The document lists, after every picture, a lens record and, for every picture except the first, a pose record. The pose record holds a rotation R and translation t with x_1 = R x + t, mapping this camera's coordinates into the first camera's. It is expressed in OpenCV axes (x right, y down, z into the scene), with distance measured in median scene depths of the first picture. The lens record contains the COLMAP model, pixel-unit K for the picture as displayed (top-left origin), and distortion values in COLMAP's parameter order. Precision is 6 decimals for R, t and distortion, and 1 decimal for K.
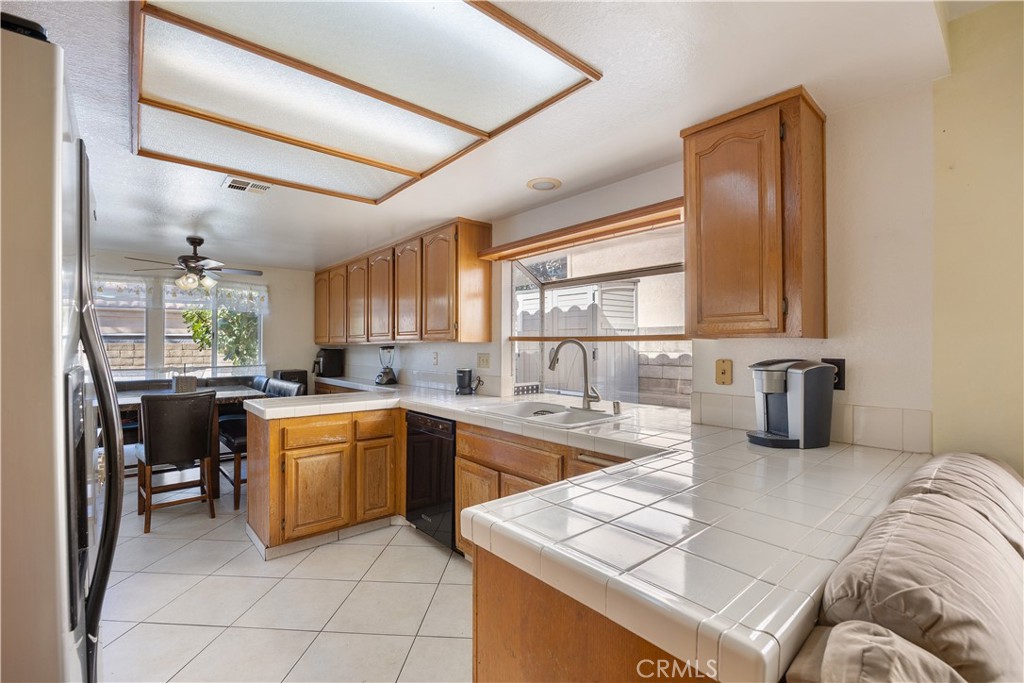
lens RADIAL K [[438.4, 0, 514.0], [0, 438.4, 346.1], [0, 0, 1]] dist [-0.017677, -0.000056]
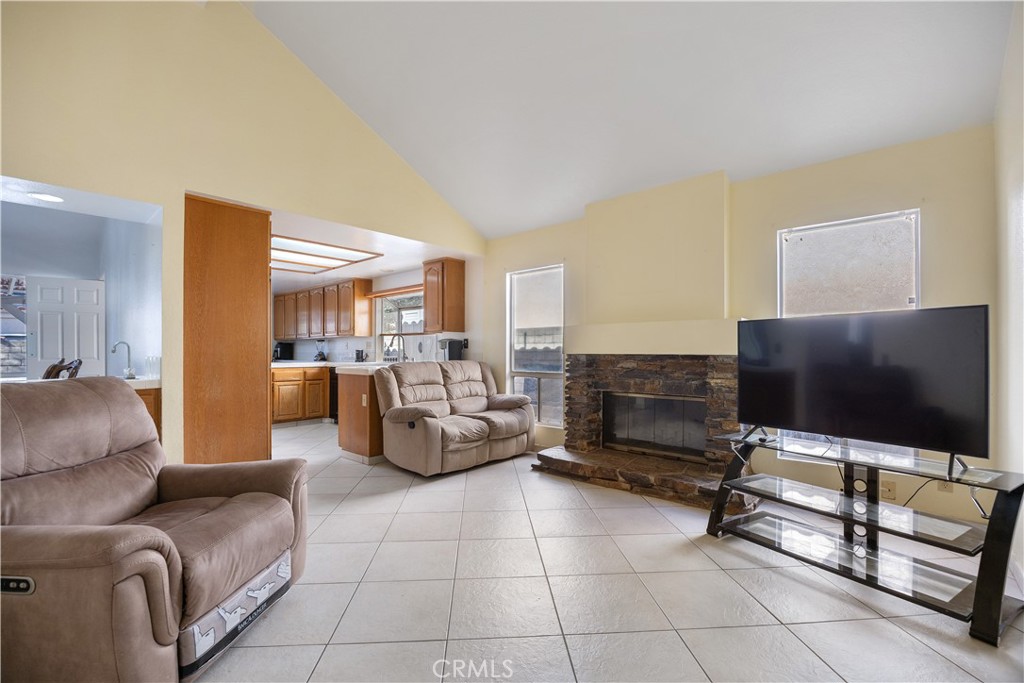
lens RADIAL K [[435.4, 0, 510.0], [0, 435.4, 352.1], [0, 0, 1]] dist [-0.018554, 0.000789]
pose [[0.992236, -0.002328, 0.124351, 0.338752], [0.001918, 0.999992, 0.003413, 0.060084], [-0.124358, -0.003148, 0.992232, -1.122844]]
